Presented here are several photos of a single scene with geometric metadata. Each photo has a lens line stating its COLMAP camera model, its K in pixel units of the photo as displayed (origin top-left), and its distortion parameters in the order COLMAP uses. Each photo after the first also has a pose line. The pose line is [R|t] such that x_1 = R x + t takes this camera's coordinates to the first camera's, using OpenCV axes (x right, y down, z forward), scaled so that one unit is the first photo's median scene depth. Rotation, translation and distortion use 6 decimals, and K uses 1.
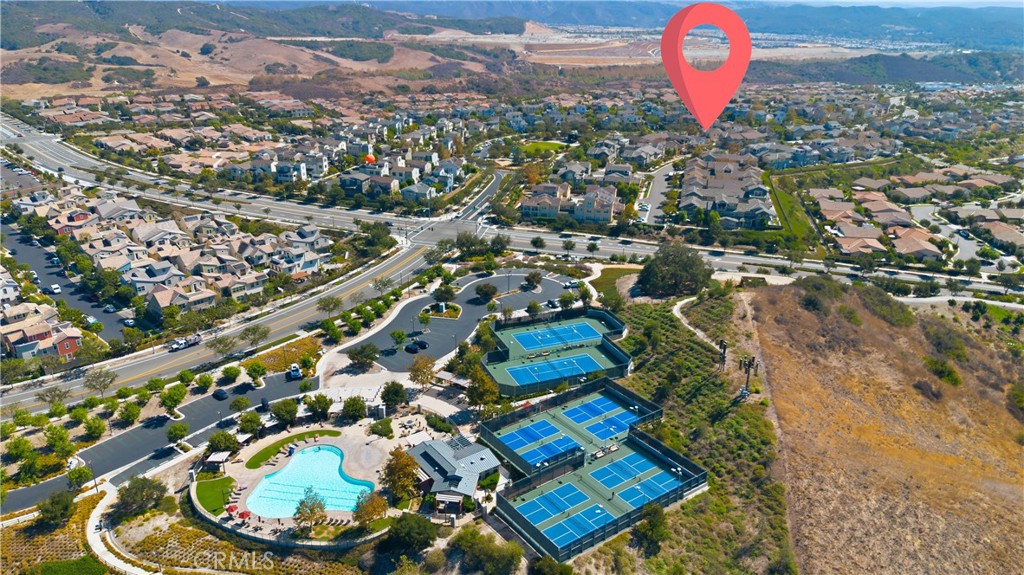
lens RADIAL K [[729.7, 0, 512.0], [0, 729.7, 287.5], [0, 0, 1]] dist [0.056240, -0.048853]
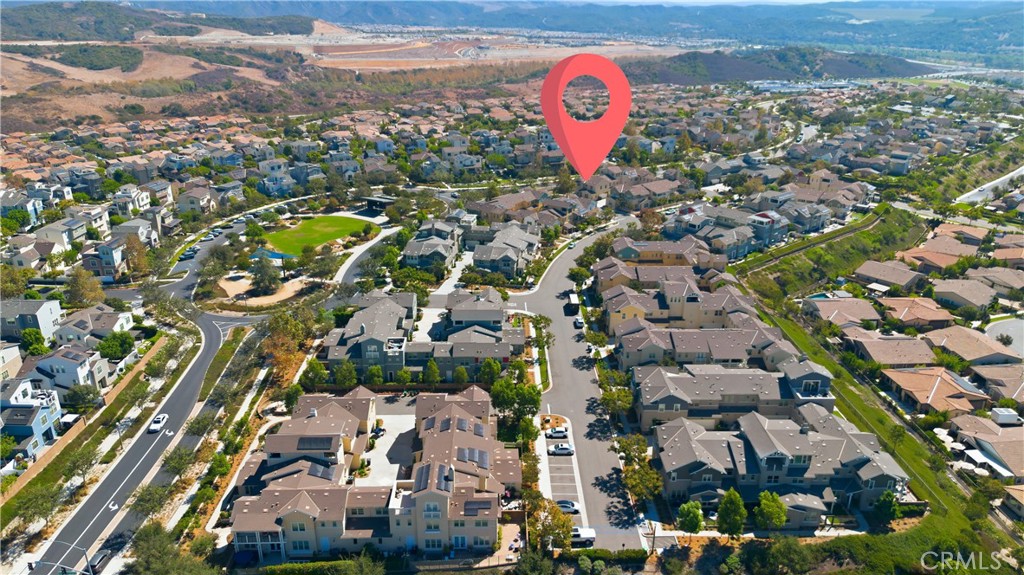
lens RADIAL K [[729.7, 0, 512.0], [0, 729.7, 287.5], [0, 0, 1]] dist [0.056240, -0.048853]
pose [[0.966962, -0.096220, 0.236064, 0.014675], [0.096307, 0.995289, 0.011190, -0.044833], [-0.236028, 0.011914, 0.971673, 0.134193]]
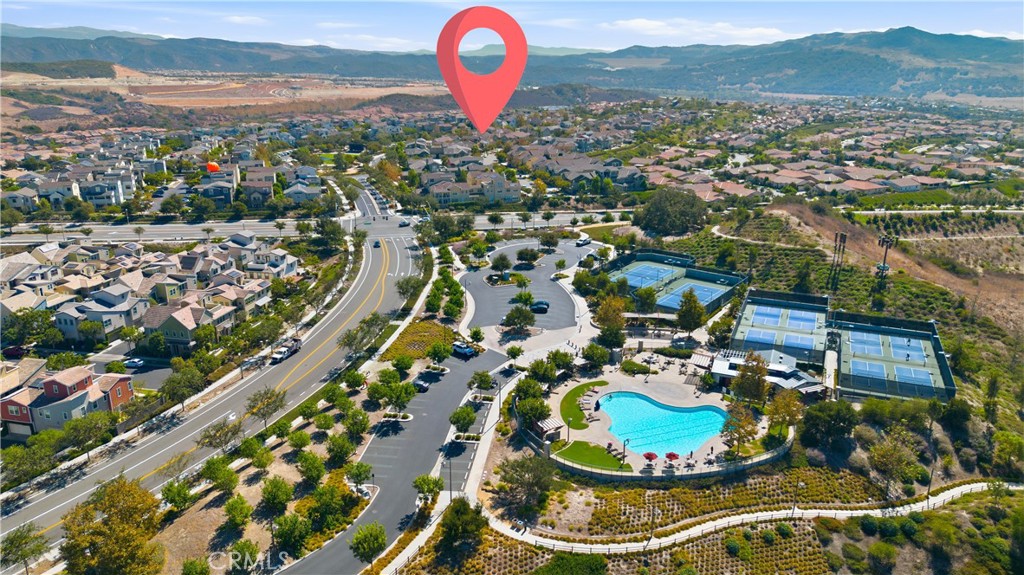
lens RADIAL K [[729.7, 0, 512.0], [0, 729.7, 287.5], [0, 0, 1]] dist [0.056240, -0.048853]
pose [[0.856089, -0.161540, 0.490935, -0.080212], [0.191793, 0.981368, -0.011531, 0.008035], [-0.479925, 0.104029, 0.871120, 0.028926]]
